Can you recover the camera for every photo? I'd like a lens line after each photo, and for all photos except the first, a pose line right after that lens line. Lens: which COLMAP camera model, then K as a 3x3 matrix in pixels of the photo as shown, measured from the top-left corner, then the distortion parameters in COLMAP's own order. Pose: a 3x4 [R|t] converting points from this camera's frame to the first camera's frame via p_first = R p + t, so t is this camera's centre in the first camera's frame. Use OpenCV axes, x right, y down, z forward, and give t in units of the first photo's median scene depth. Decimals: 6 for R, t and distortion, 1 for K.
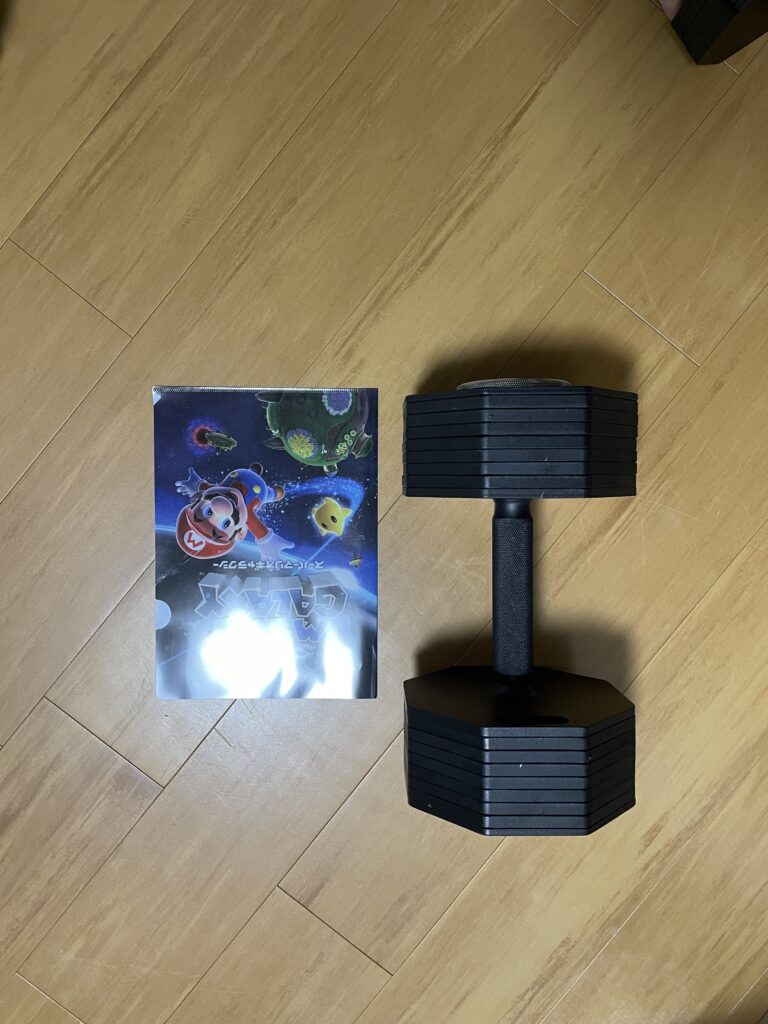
lens RADIAL K [[773.6, 0, 384.0], [0, 773.6, 512.0], [0, 0, 1]] dist [0.101298, -0.114033]
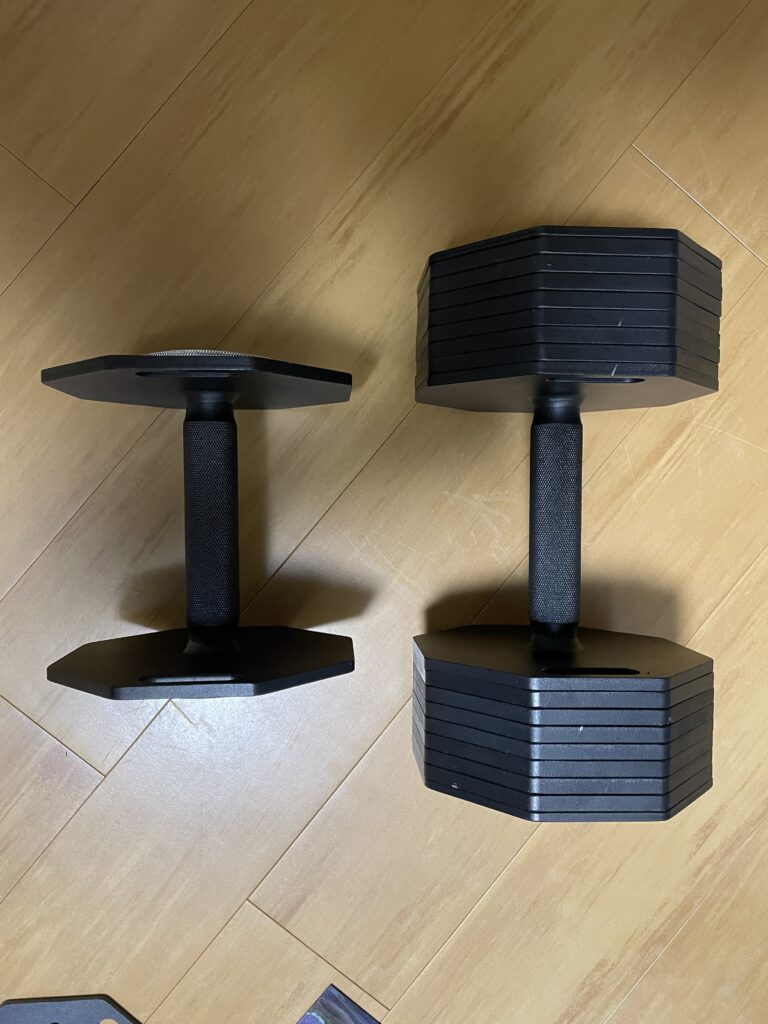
lens RADIAL K [[786.6, 0, 384.0], [0, 786.6, 512.0], [0, 0, 1]] dist [0.097719, -0.118704]
pose [[0.998716, 0.013261, 0.048891, -0.042353], [-0.012056, 0.999618, -0.024863, 0.101751], [-0.049202, 0.024242, 0.998495, 0.175465]]
